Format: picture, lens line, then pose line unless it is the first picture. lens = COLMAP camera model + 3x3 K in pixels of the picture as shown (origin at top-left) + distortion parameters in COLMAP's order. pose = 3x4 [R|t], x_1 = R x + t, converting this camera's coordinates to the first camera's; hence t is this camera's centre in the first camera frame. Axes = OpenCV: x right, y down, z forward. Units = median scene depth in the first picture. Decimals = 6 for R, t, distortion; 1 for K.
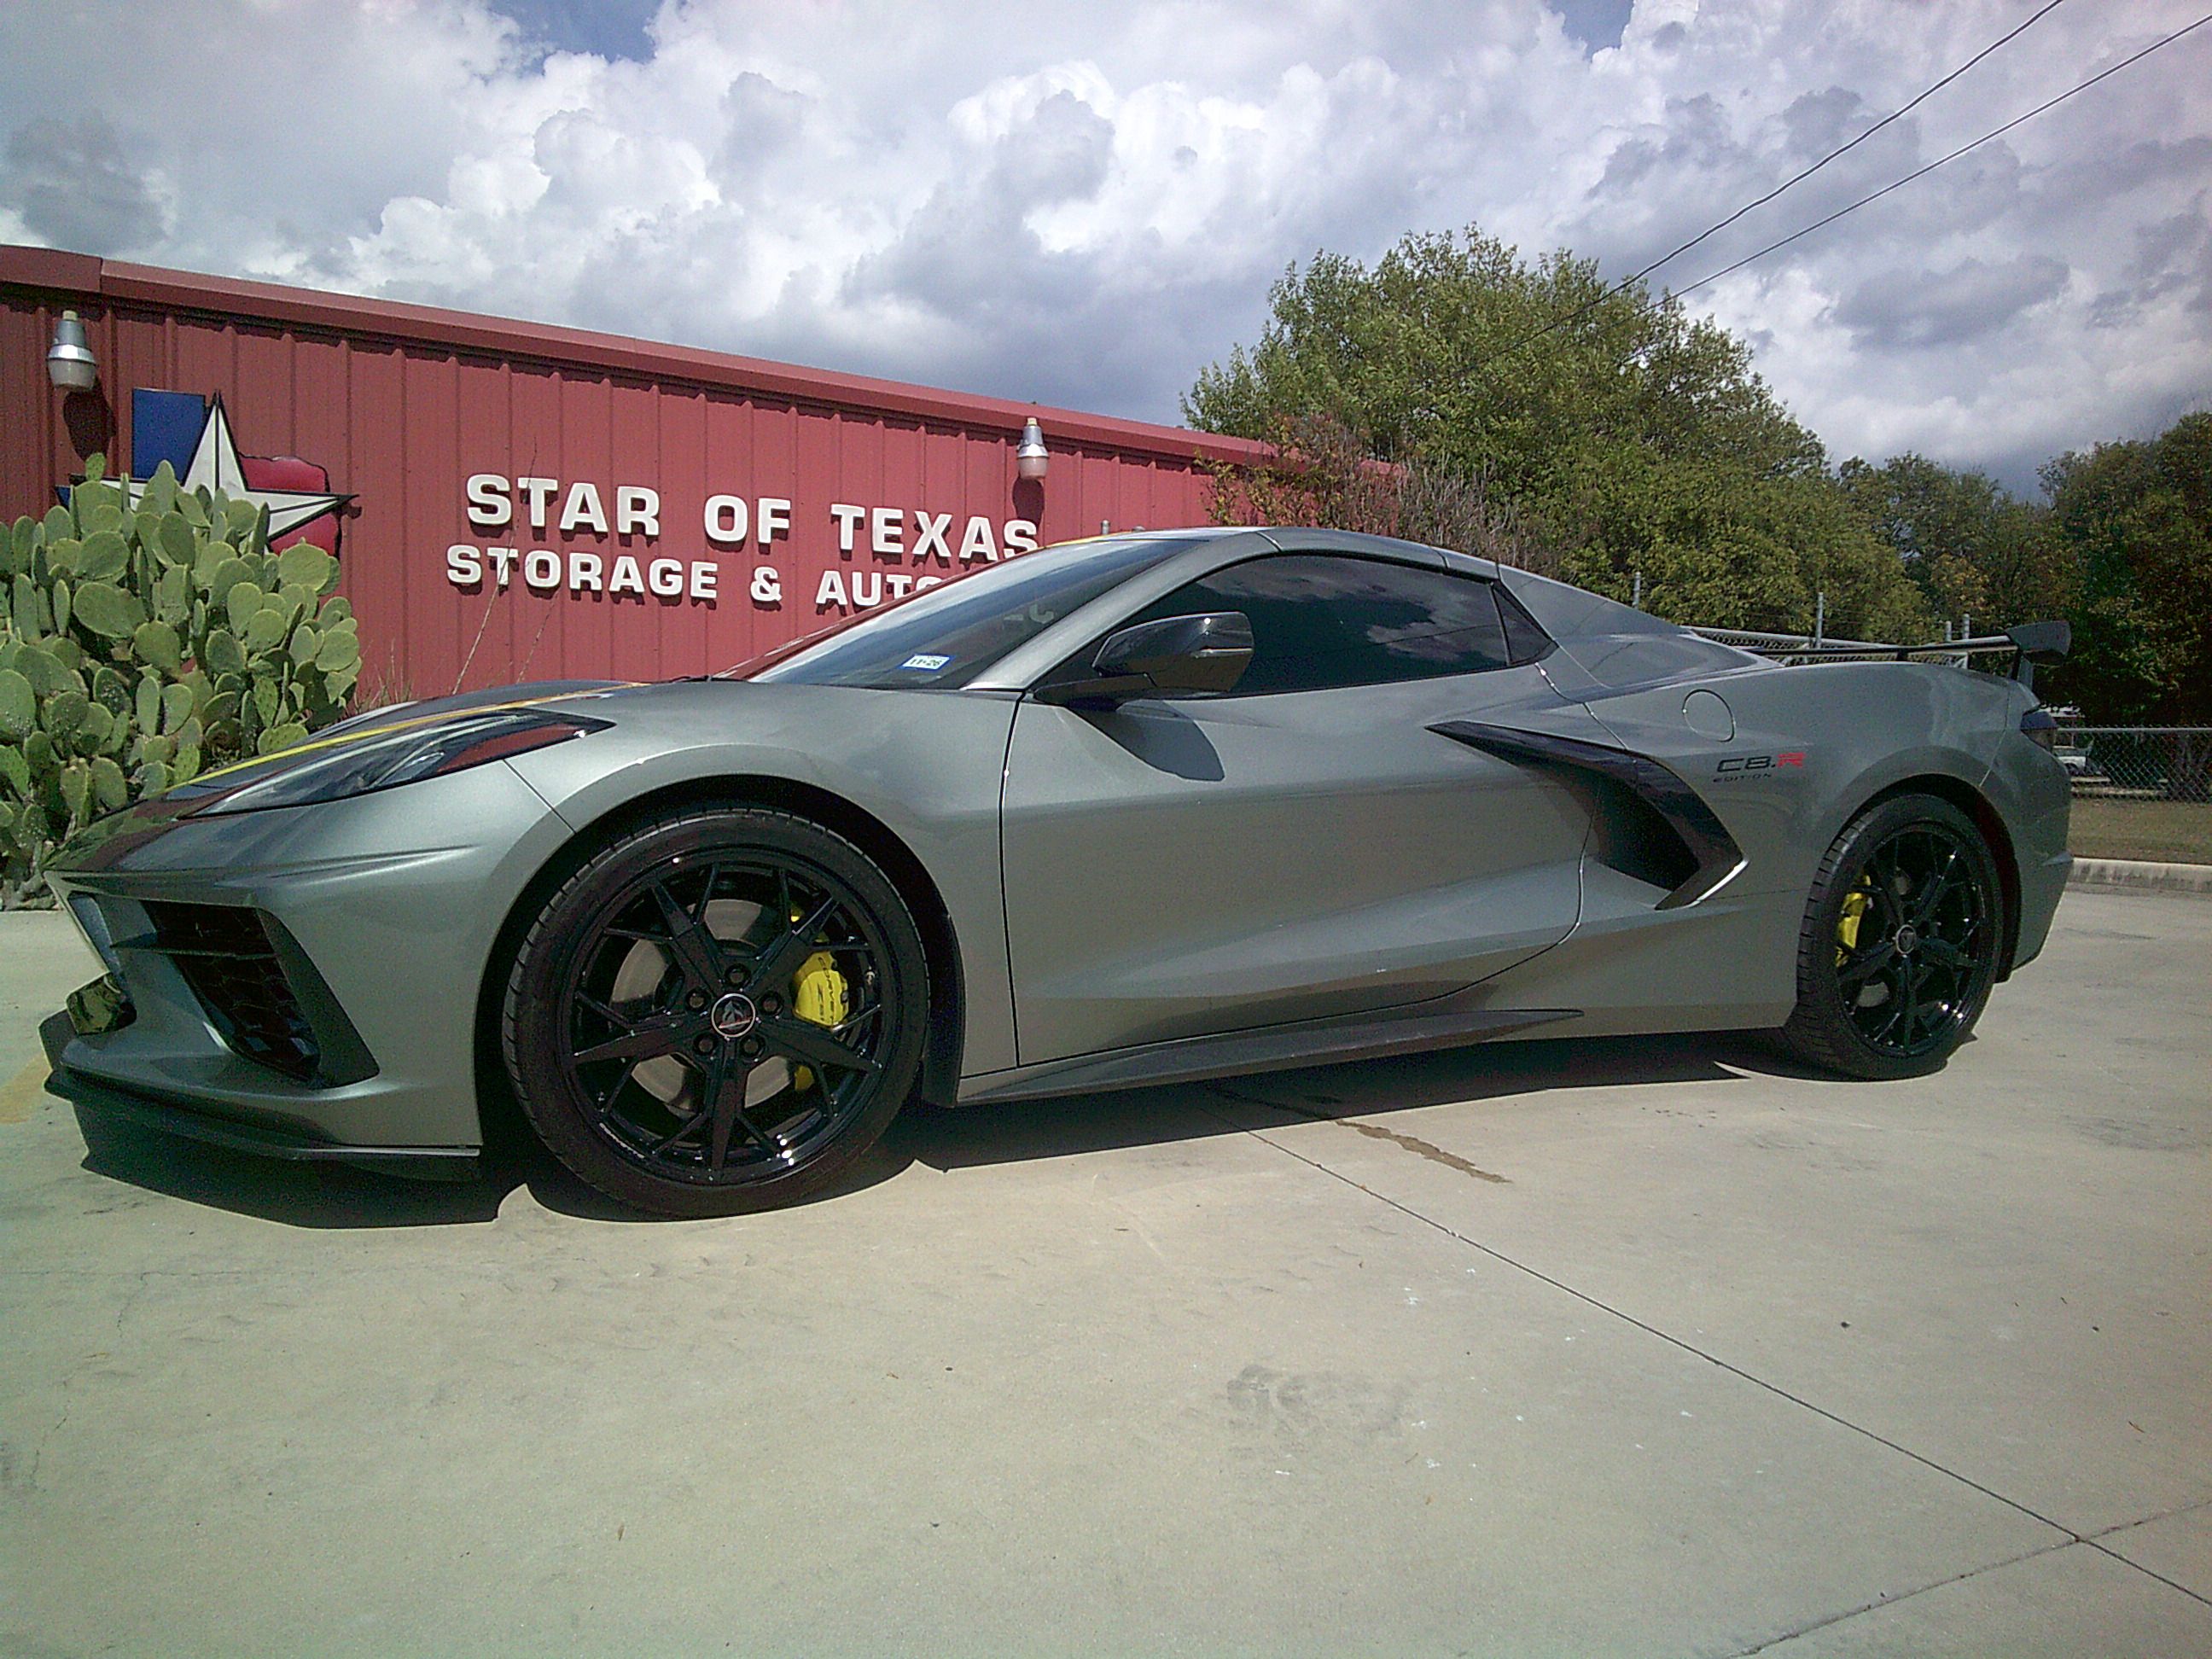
lens RADIAL K [[1504.6, 0, 1106.0], [0, 1504.6, 829.5], [0, 0, 1]] dist [0.053110, -0.059767]
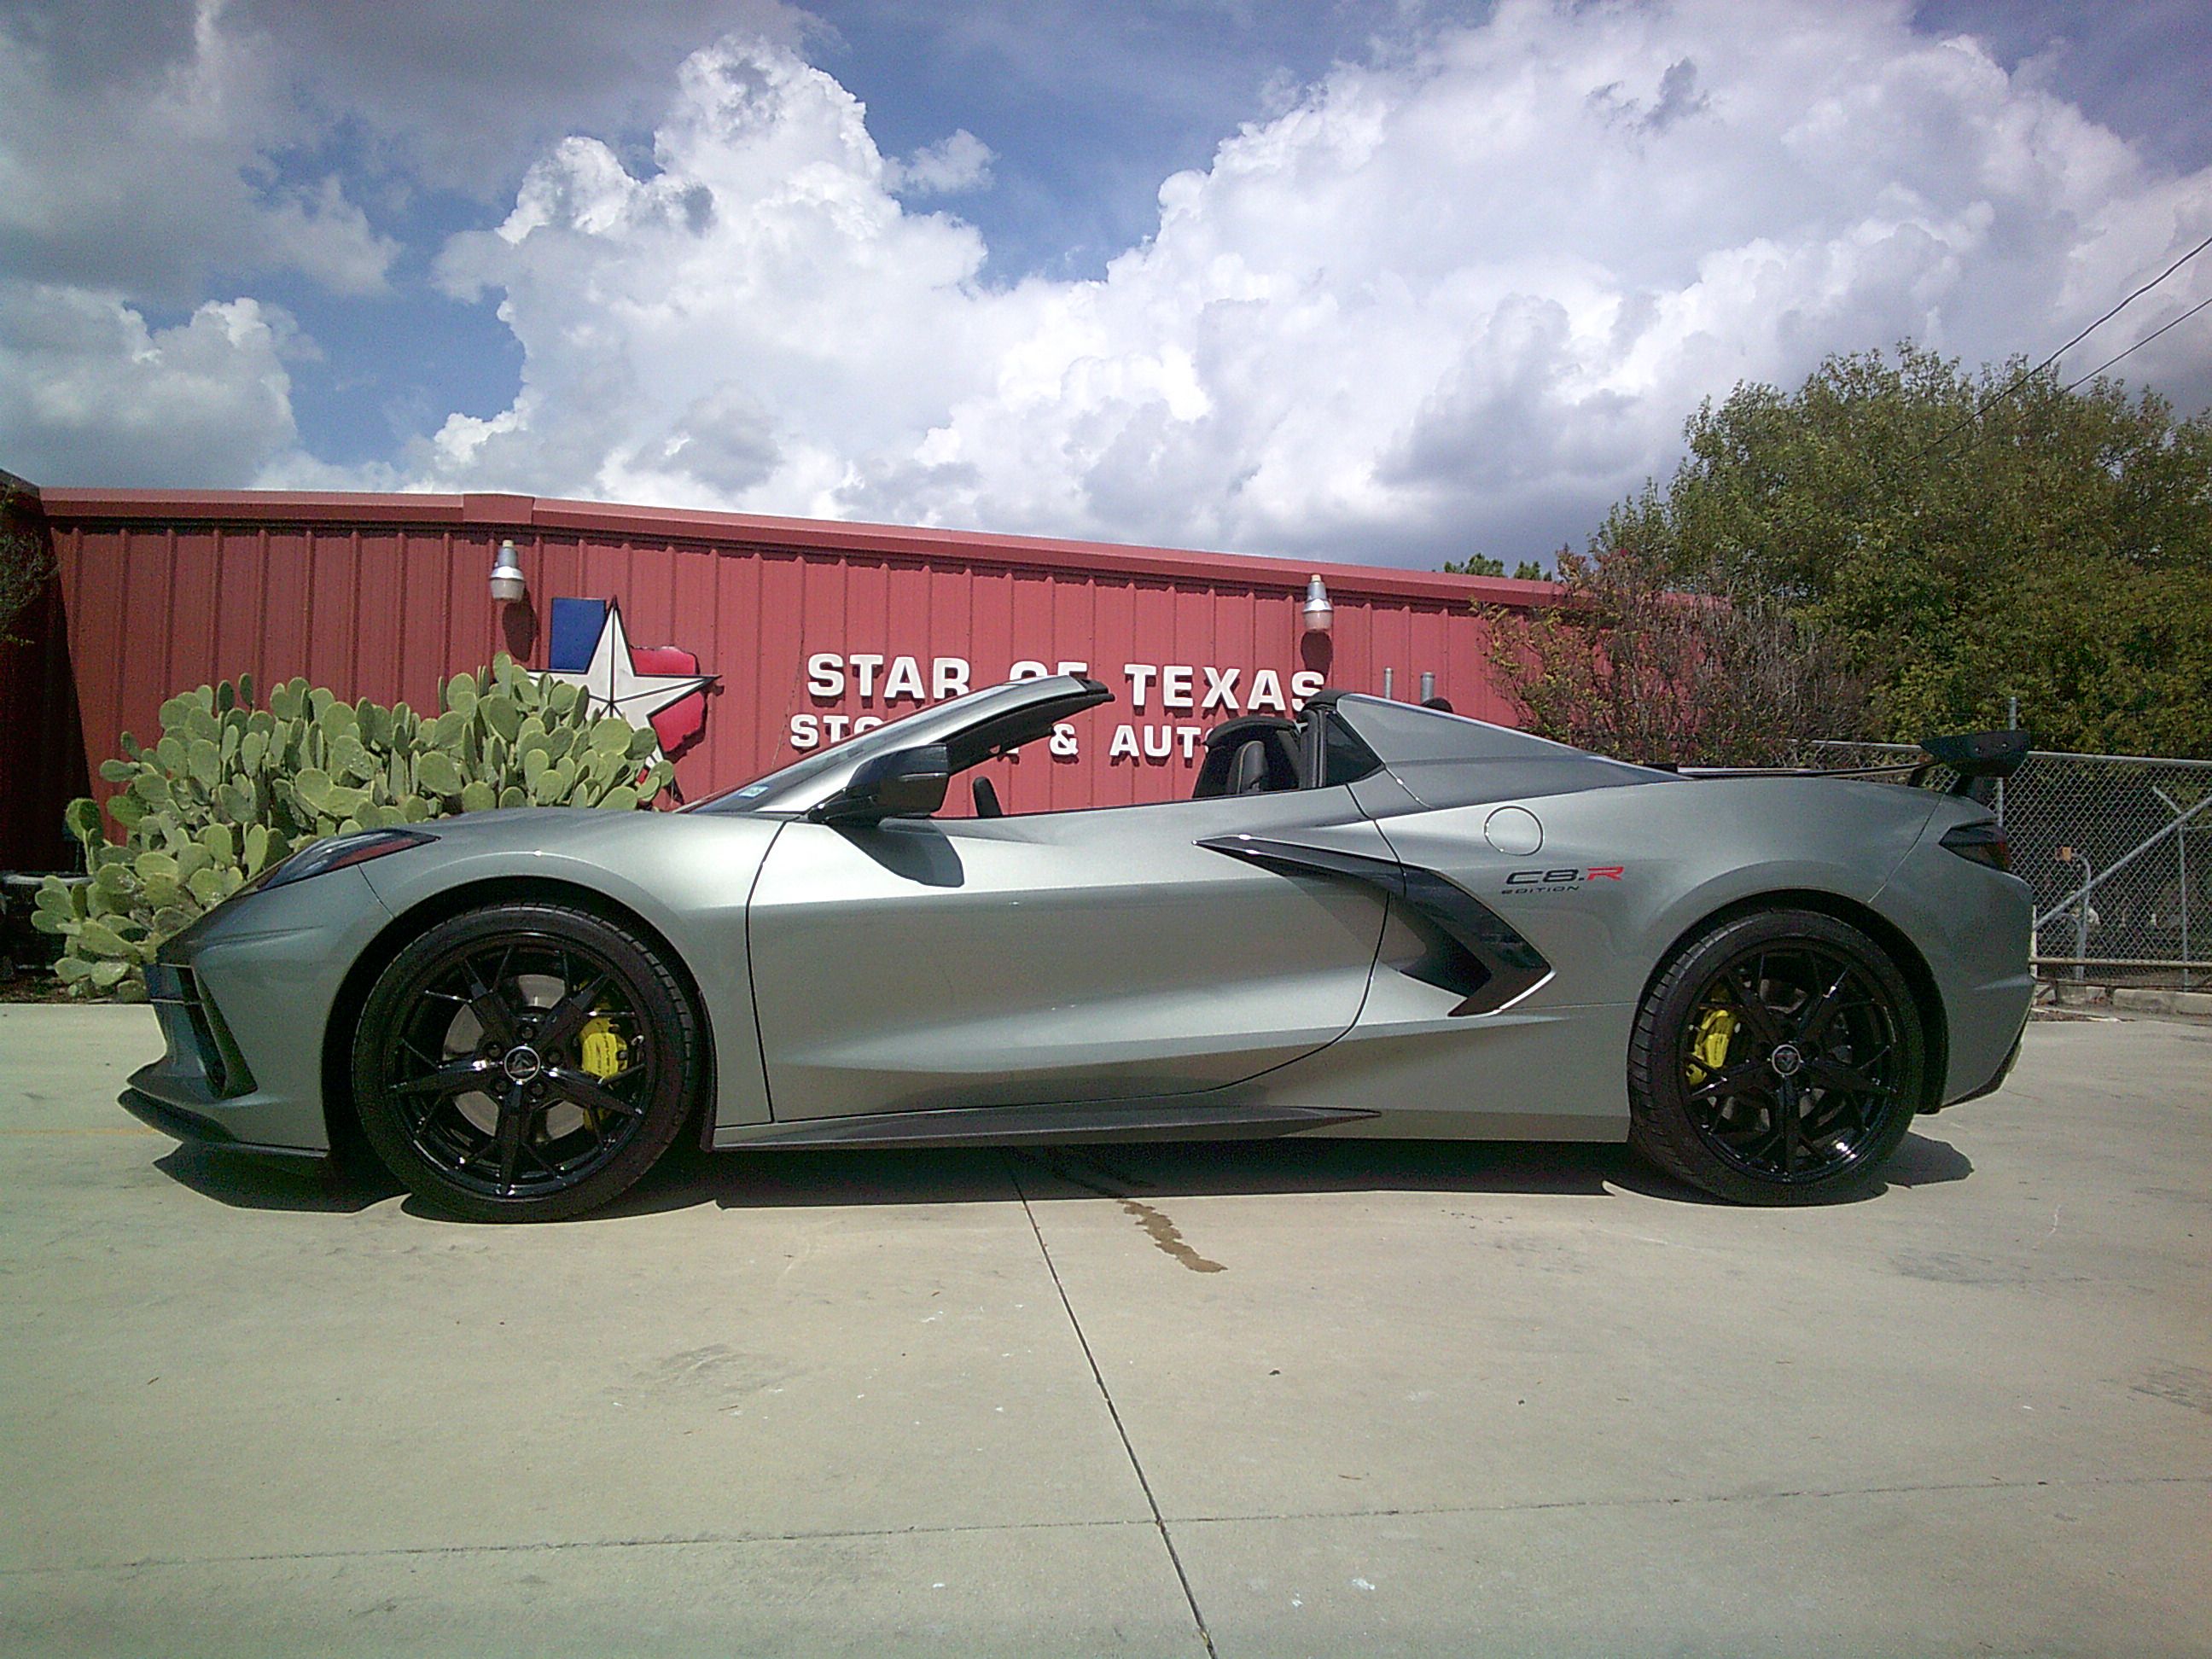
lens RADIAL K [[1504.6, 0, 1106.0], [0, 1504.6, 829.5], [0, 0, 1]] dist [0.053110, -0.059767]
pose [[0.957182, -0.011979, -0.289240, 0.125094], [-0.017212, 0.995021, -0.098172, 0.008947], [0.288975, 0.098947, 0.952209, -0.021343]]
